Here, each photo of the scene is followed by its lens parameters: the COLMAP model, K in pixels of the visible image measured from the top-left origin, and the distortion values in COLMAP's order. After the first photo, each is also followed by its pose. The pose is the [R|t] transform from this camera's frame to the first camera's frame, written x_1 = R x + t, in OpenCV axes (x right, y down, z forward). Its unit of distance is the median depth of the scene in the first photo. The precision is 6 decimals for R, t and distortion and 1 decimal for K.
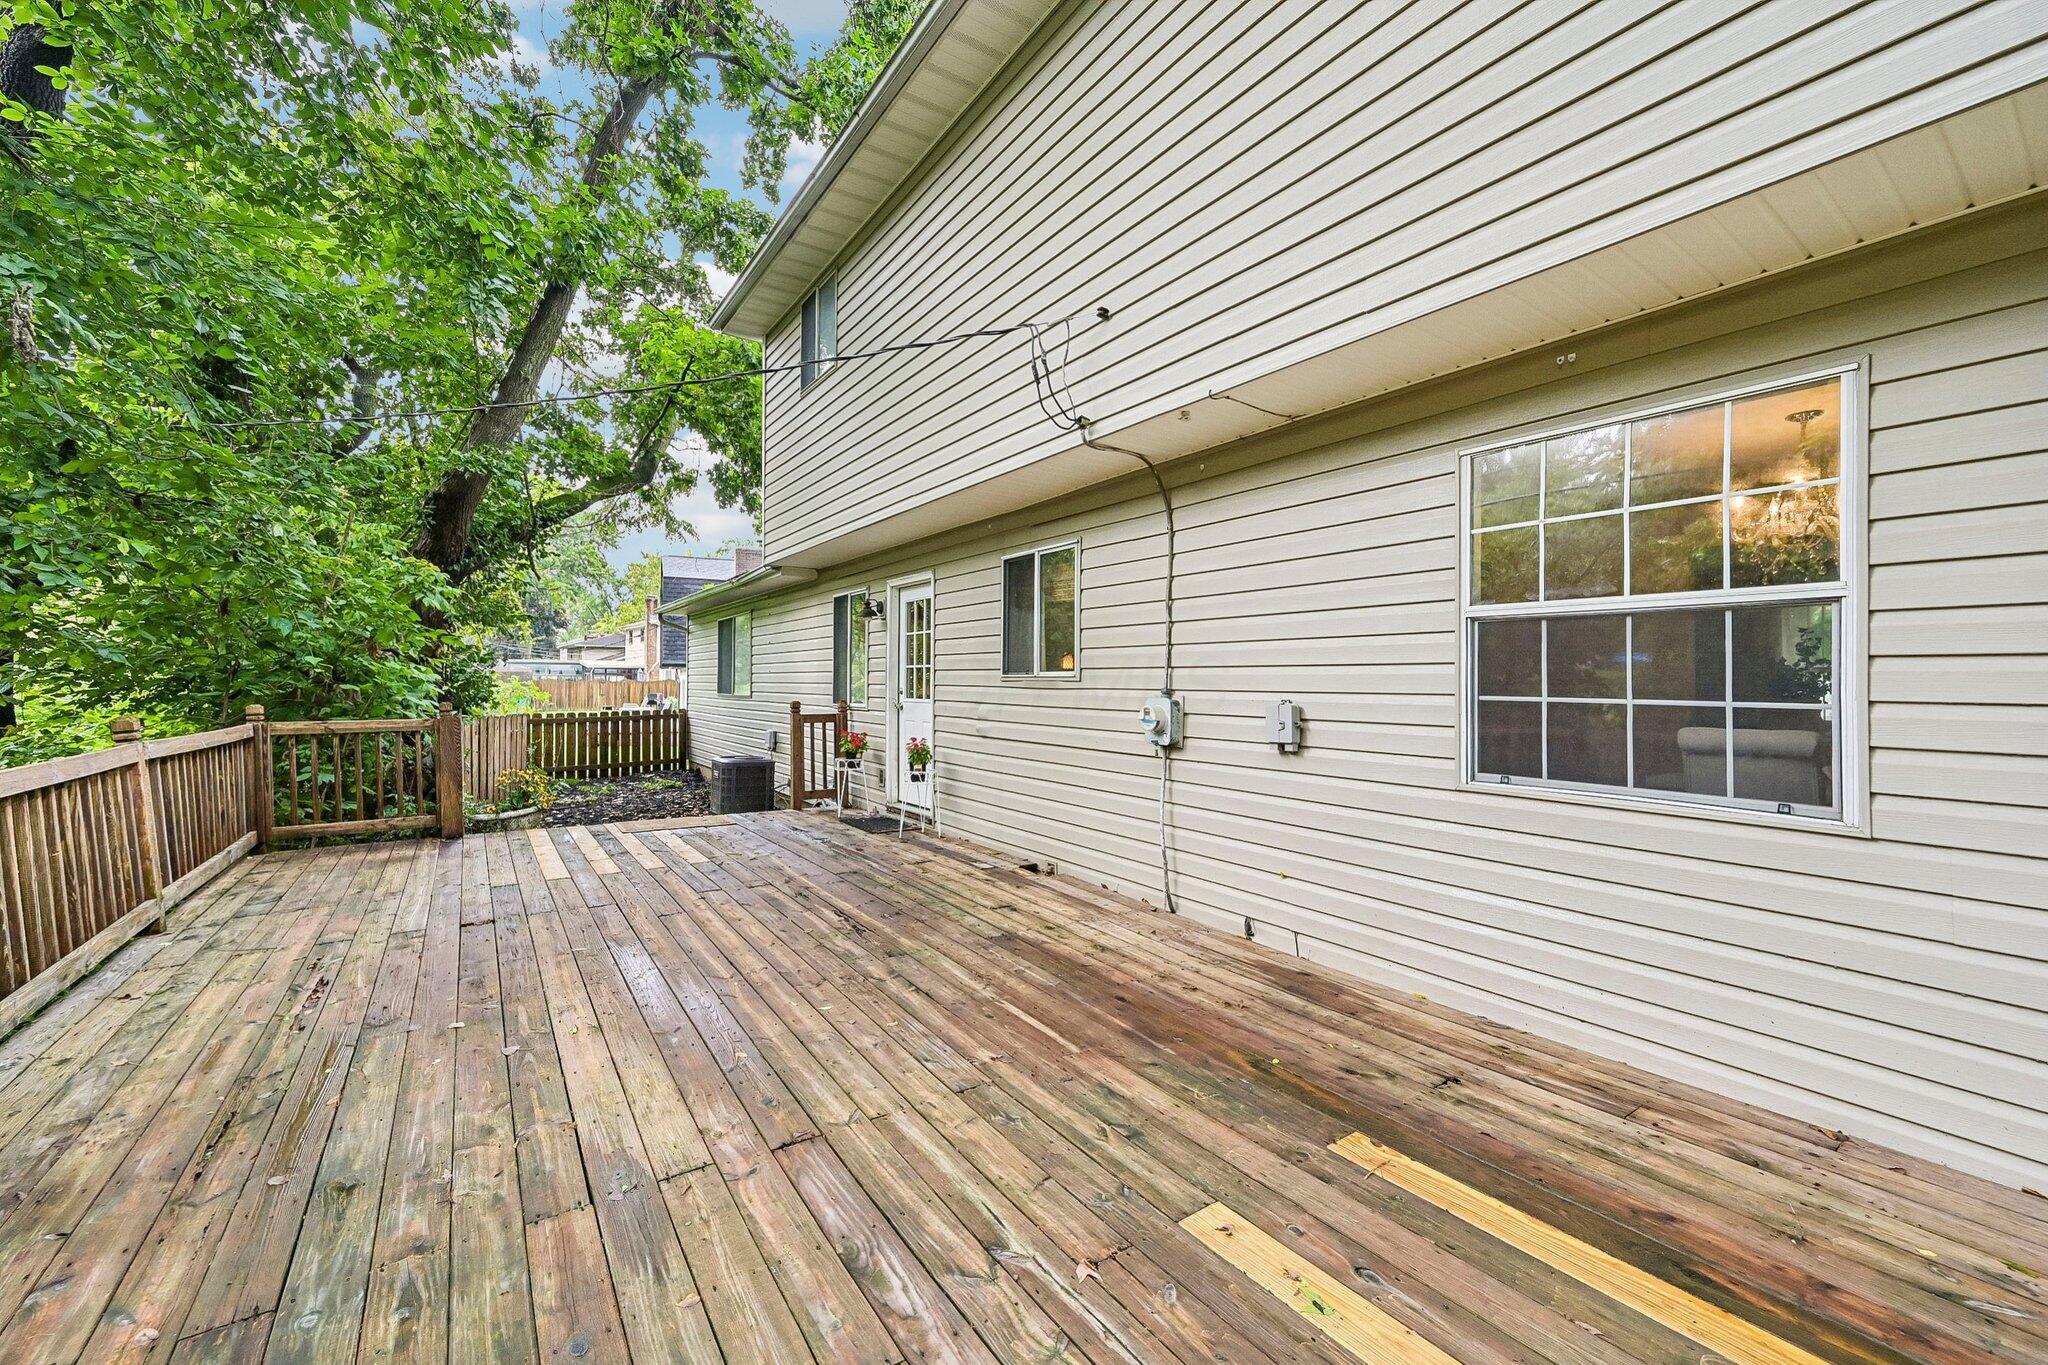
lens RADIAL K [[818.0, 0, 1031.5], [0, 818.0, 672.5], [0, 0, 1]] dist [0.004032, -0.002253]
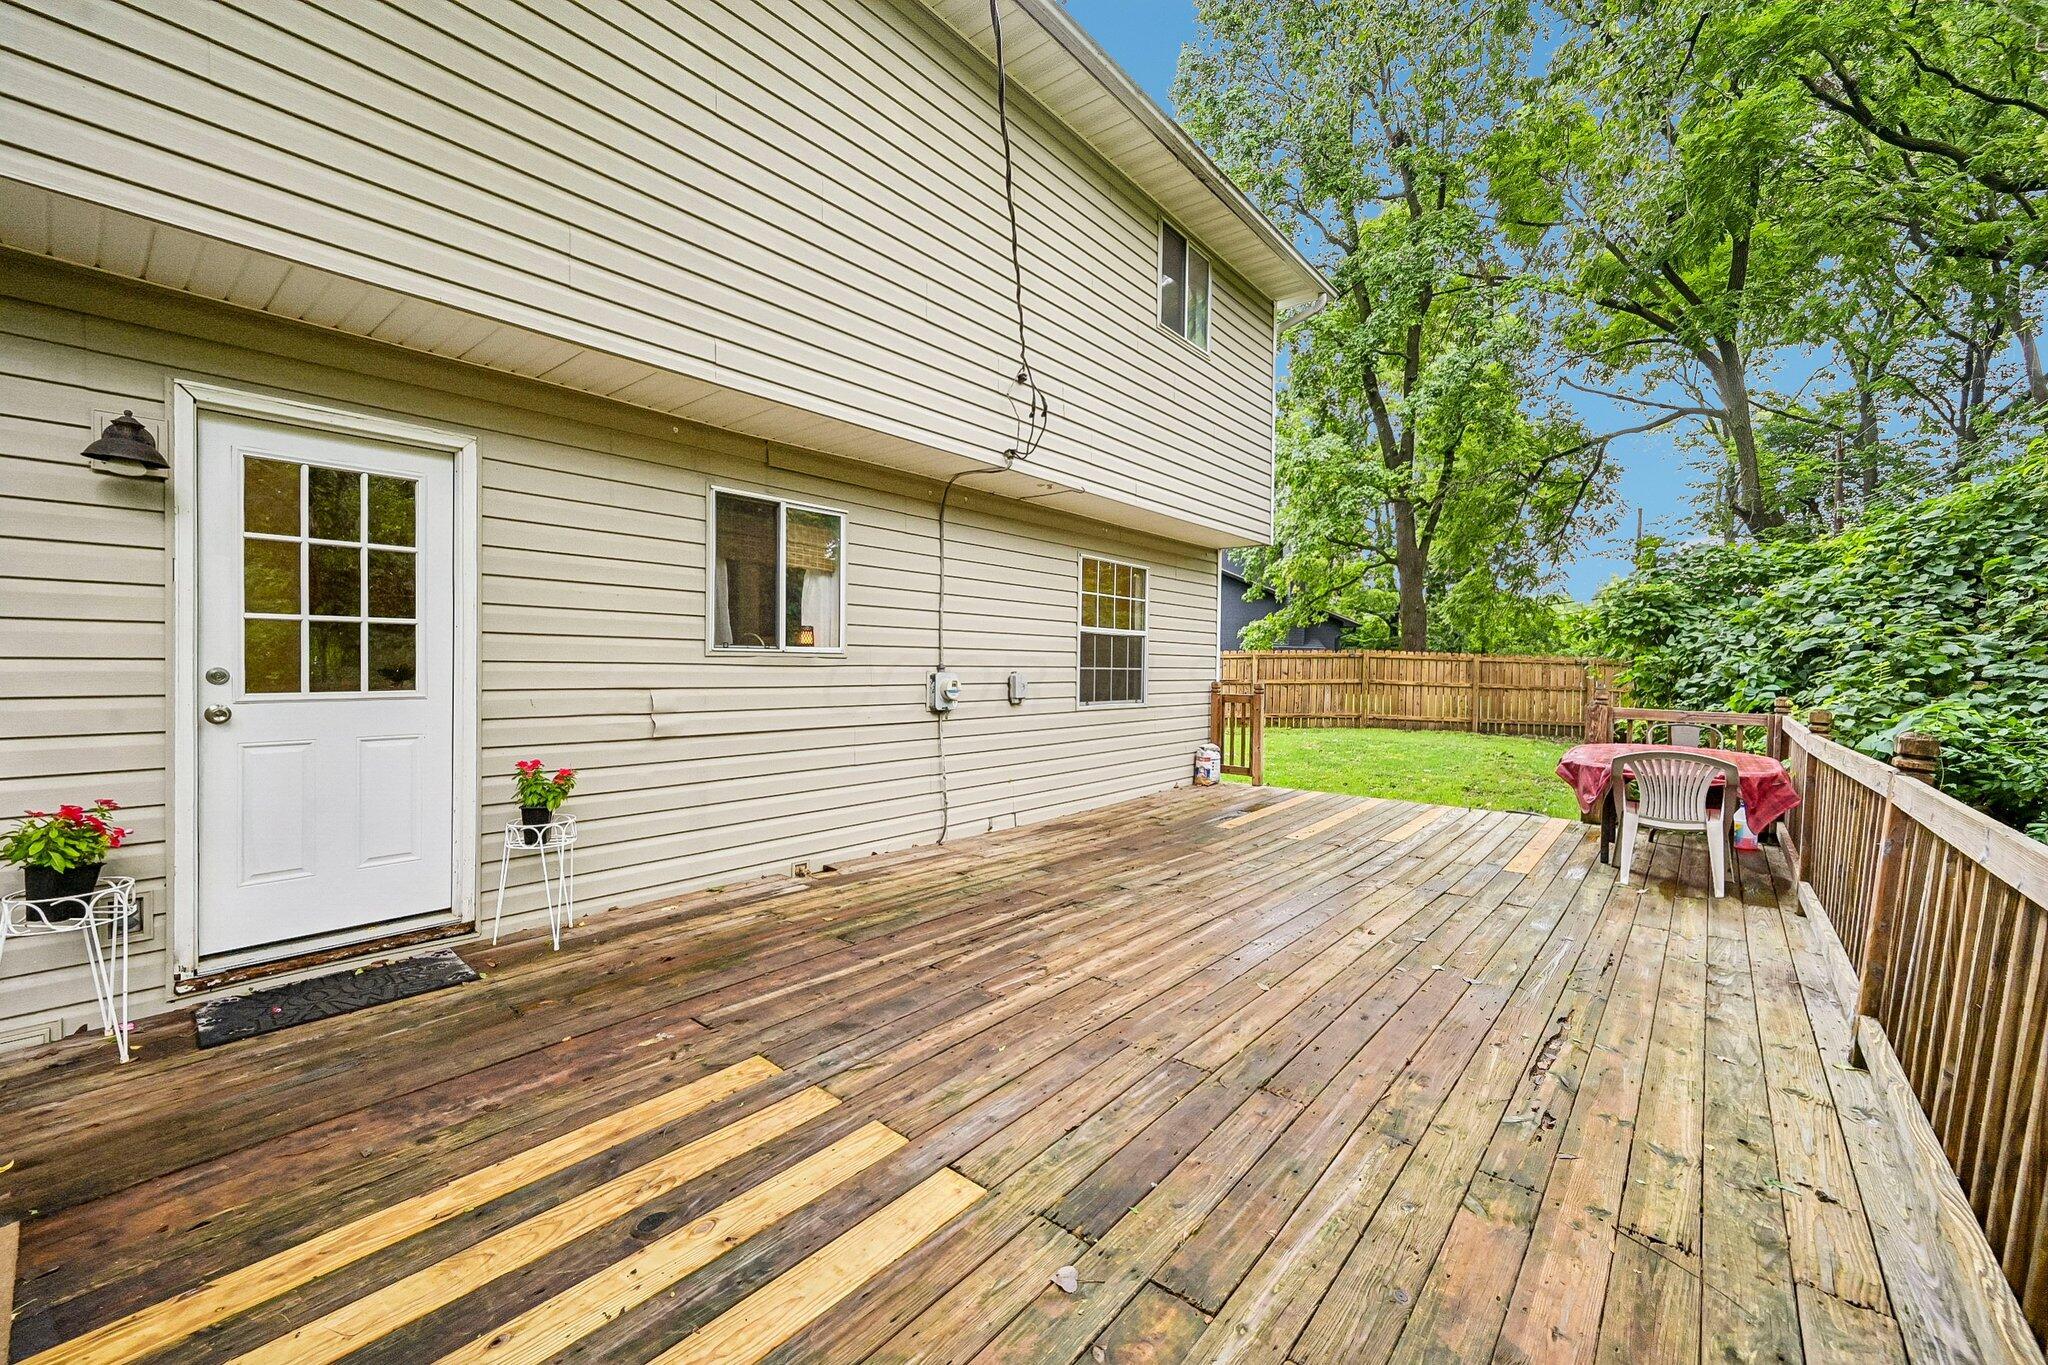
lens RADIAL K [[818.0, 0, 1003.5], [0, 818.0, 679.6], [0, 0, 1]] dist [0.004032, -0.002253]
pose [[-0.251285, -0.033519, 0.967332, -0.741899], [-0.029042, 0.999211, 0.027079, 0.003425], [-0.967477, -0.021289, -0.252061, 0.850063]]
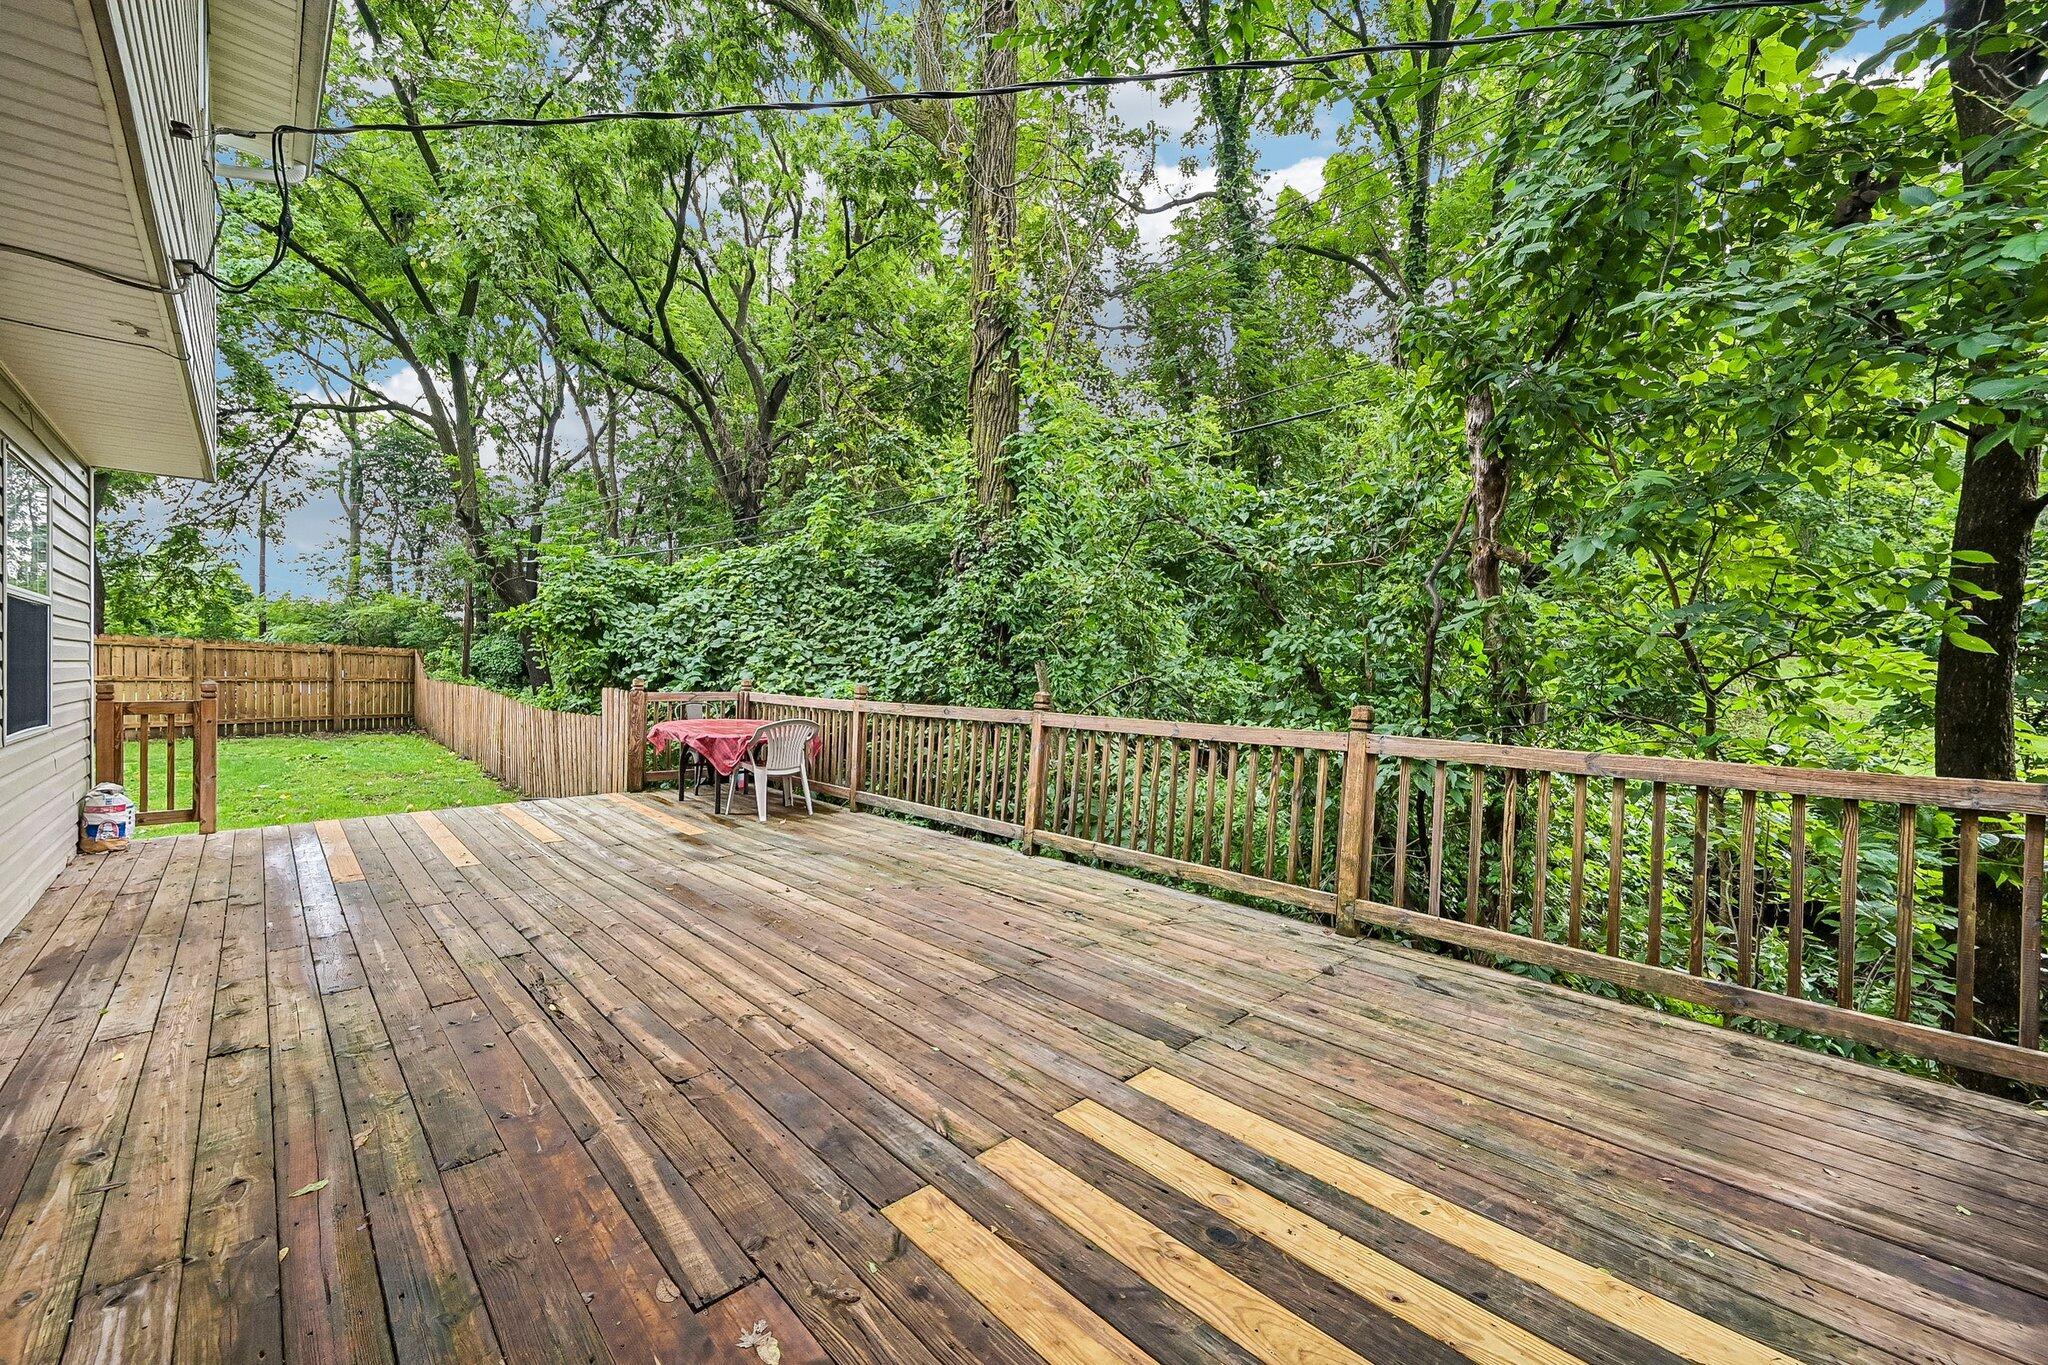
lens RADIAL K [[818.0, 0, 1045.8], [0, 818.0, 666.9], [0, 0, 1]] dist [0.004032, -0.002253]
pose [[-0.985796, -0.018712, -0.166899, -0.341283], [-0.016625, 0.999765, -0.013890, 0.012531], [0.167120, -0.010918, -0.985876, 1.154407]]
